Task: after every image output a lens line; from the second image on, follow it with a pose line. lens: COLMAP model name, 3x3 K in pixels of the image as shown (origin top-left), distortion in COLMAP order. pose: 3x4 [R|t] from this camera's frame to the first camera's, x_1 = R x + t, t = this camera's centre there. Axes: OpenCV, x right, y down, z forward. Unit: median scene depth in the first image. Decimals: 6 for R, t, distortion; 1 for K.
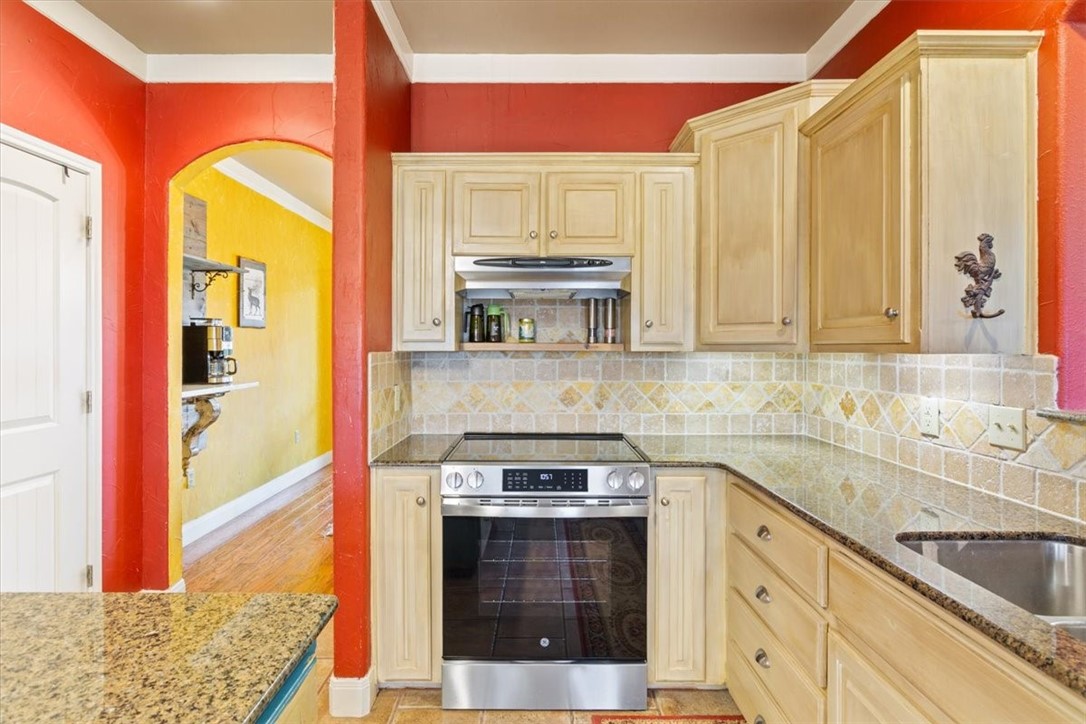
lens RADIAL K [[541.9, 0, 547.7], [0, 541.9, 352.8], [0, 0, 1]] dist [-0.011838, 0.001808]
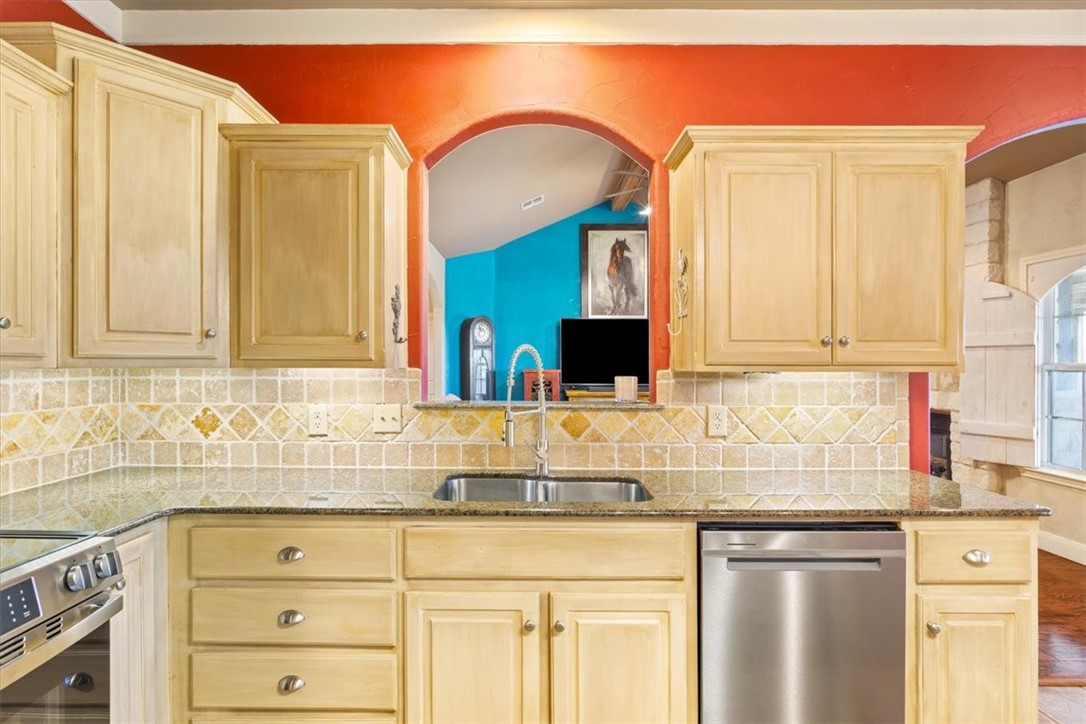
lens RADIAL K [[541.9, 0, 542.3], [0, 541.9, 367.3], [0, 0, 1]] dist [-0.011838, 0.001808]
pose [[-0.000129, -0.007276, 0.999974, -0.447107], [0.004386, 0.999964, 0.007276, -0.005778], [-0.999990, 0.004387, -0.000097, 0.433937]]
